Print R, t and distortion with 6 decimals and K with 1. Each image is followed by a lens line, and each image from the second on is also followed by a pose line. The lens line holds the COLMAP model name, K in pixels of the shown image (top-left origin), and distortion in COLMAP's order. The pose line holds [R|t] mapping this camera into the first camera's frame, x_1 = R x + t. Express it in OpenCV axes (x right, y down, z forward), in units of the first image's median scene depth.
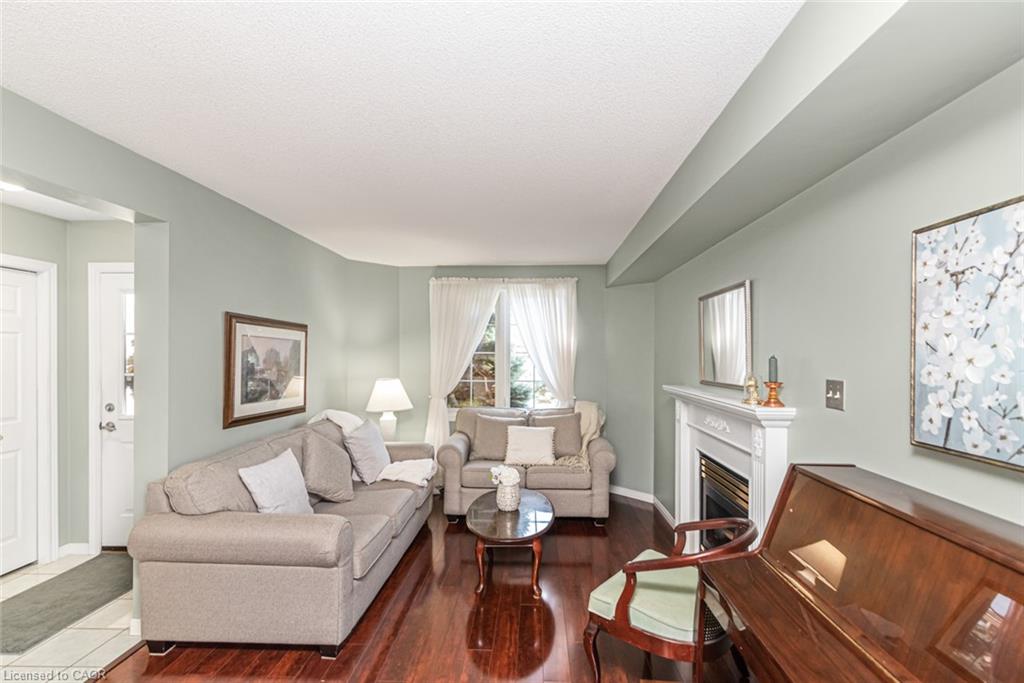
lens RADIAL K [[482.7, 0, 508.3], [0, 482.7, 357.1], [0, 0, 1]] dist [-0.000297, -0.000419]
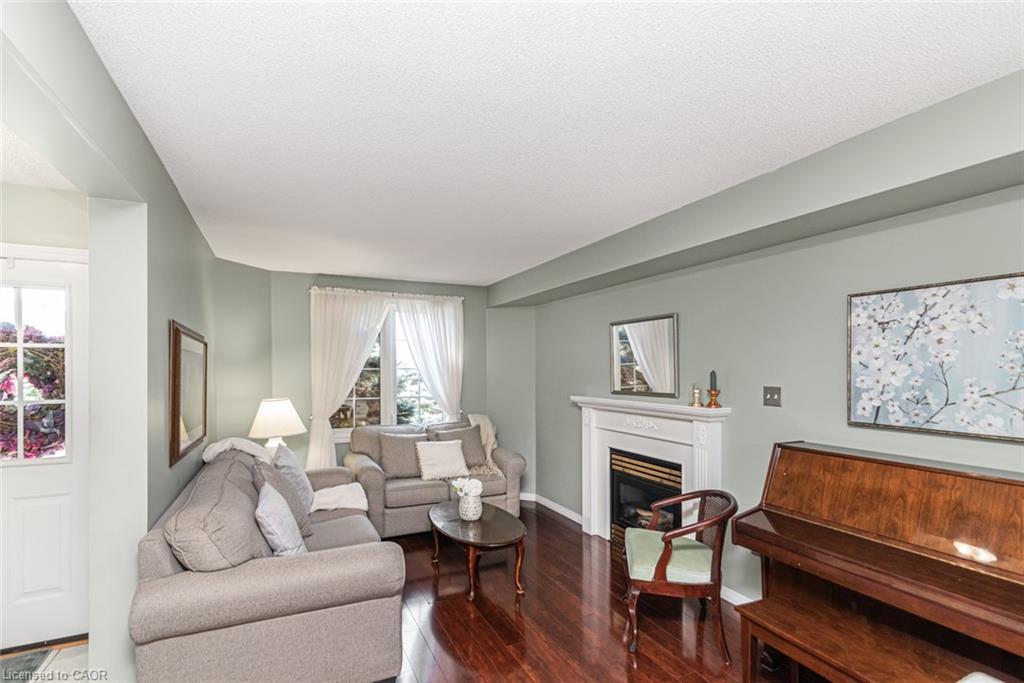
lens RADIAL K [[490.1, 0, 502.3], [0, 490.1, 371.3], [0, 0, 1]] dist [0.001635, 0.000351]
pose [[0.884246, -0.006722, 0.466972, -0.547649], [0.007578, 0.999971, 0.000046, -0.004867], [-0.466959, 0.003498, 0.884272, 0.036957]]
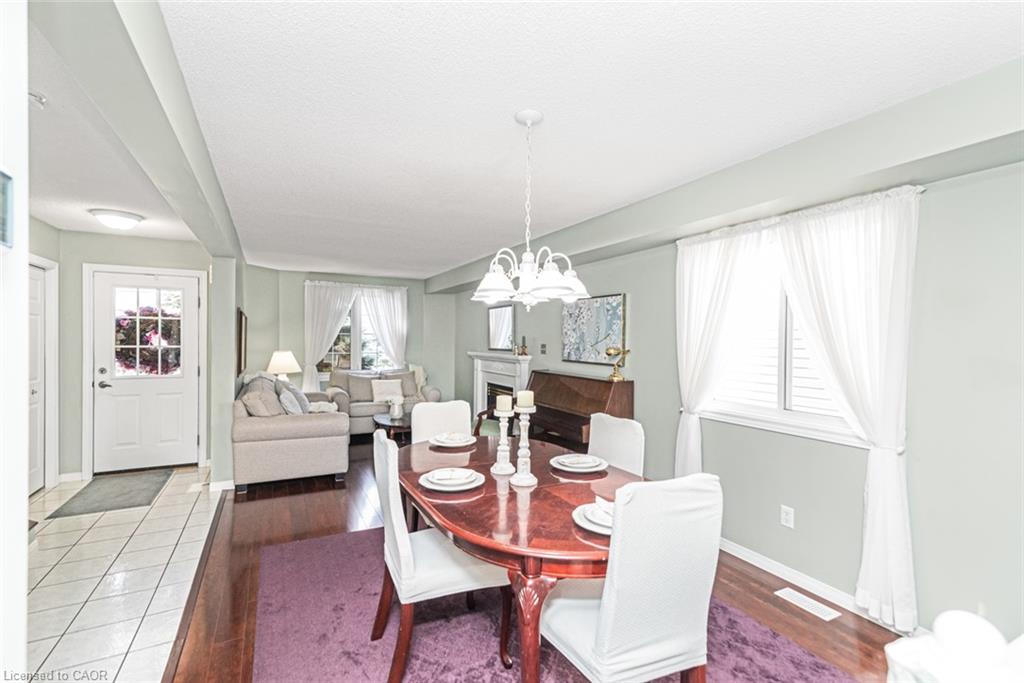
lens RADIAL K [[471.7, 0, 512.0], [0, 471.7, 341.5], [0, 0, 1]] dist [0.000099, -0.000199]
pose [[0.859433, 0.002970, 0.511241, -0.688755], [-0.004519, 0.999988, 0.001787, 0.019464], [-0.511229, -0.003846, 0.859436, -0.985151]]
